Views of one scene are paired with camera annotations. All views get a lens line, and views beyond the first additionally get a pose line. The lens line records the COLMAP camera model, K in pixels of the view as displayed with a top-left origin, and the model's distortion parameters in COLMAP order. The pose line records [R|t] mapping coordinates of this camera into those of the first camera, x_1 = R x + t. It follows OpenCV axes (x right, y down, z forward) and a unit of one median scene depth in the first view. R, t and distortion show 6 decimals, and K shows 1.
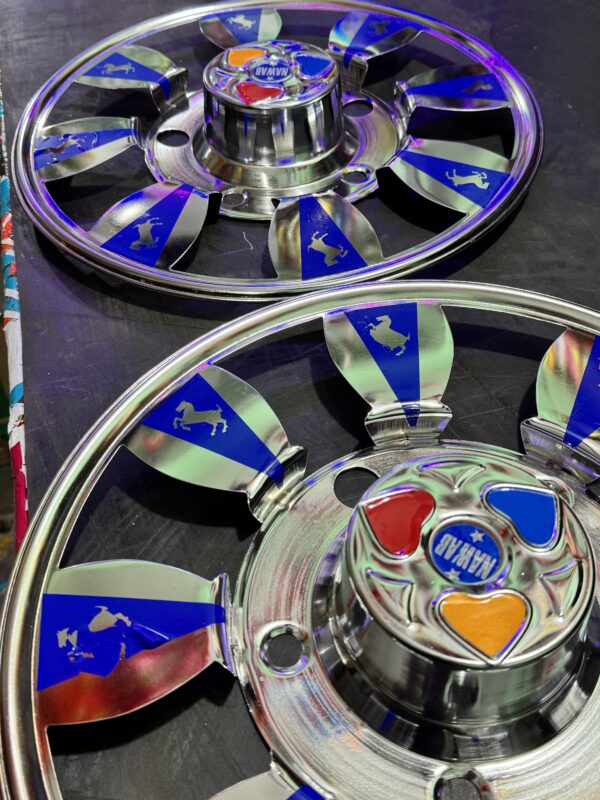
lens RADIAL K [[805.8, 0, 300.0], [0, 805.8, 400.0], [0, 0, 1]] dist [0.120056, -0.305640]
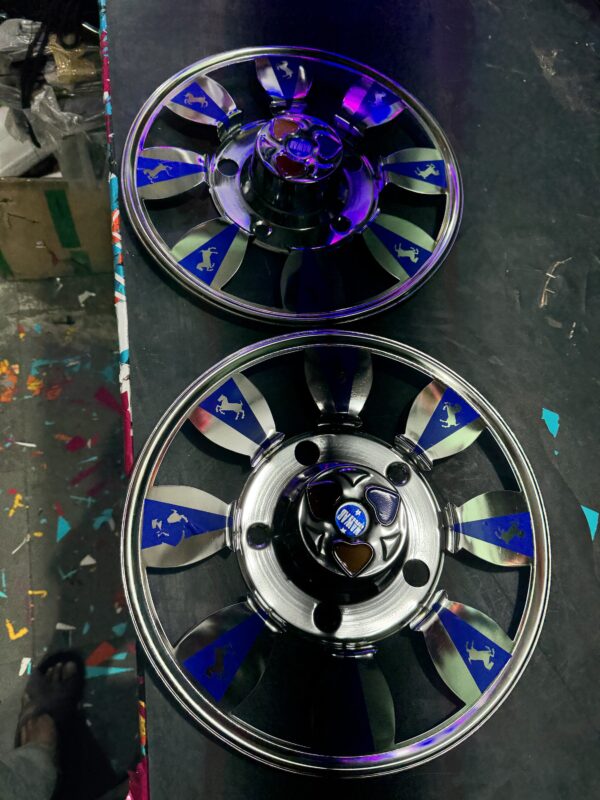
lens RADIAL K [[575.0, 0, 300.0], [0, 575.0, 400.0], [0, 0, 1]] dist [0.067354, -0.123198]
pose [[0.983172, 0.153581, 0.098925, -0.093904], [-0.177746, 0.929260, 0.323856, -0.424085], [-0.042189, -0.335990, 0.940920, -0.232609]]
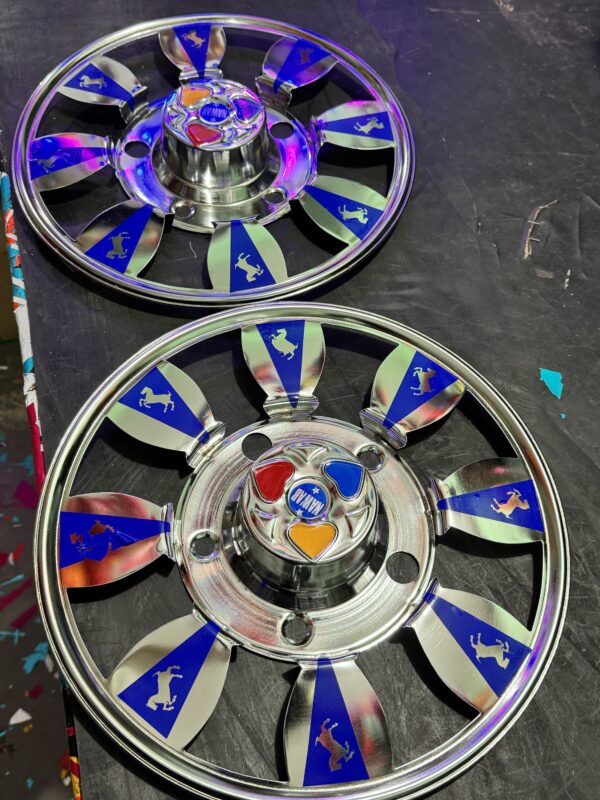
lens RADIAL K [[797.5, 0, 300.0], [0, 797.5, 400.0], [0, 0, 1]] dist [0.166014, -0.395363]
pose [[0.996559, 0.041970, 0.071474, 0.038439], [-0.053918, 0.983190, 0.174443, -0.245537], [-0.062951, -0.177696, 0.982070, -0.503238]]
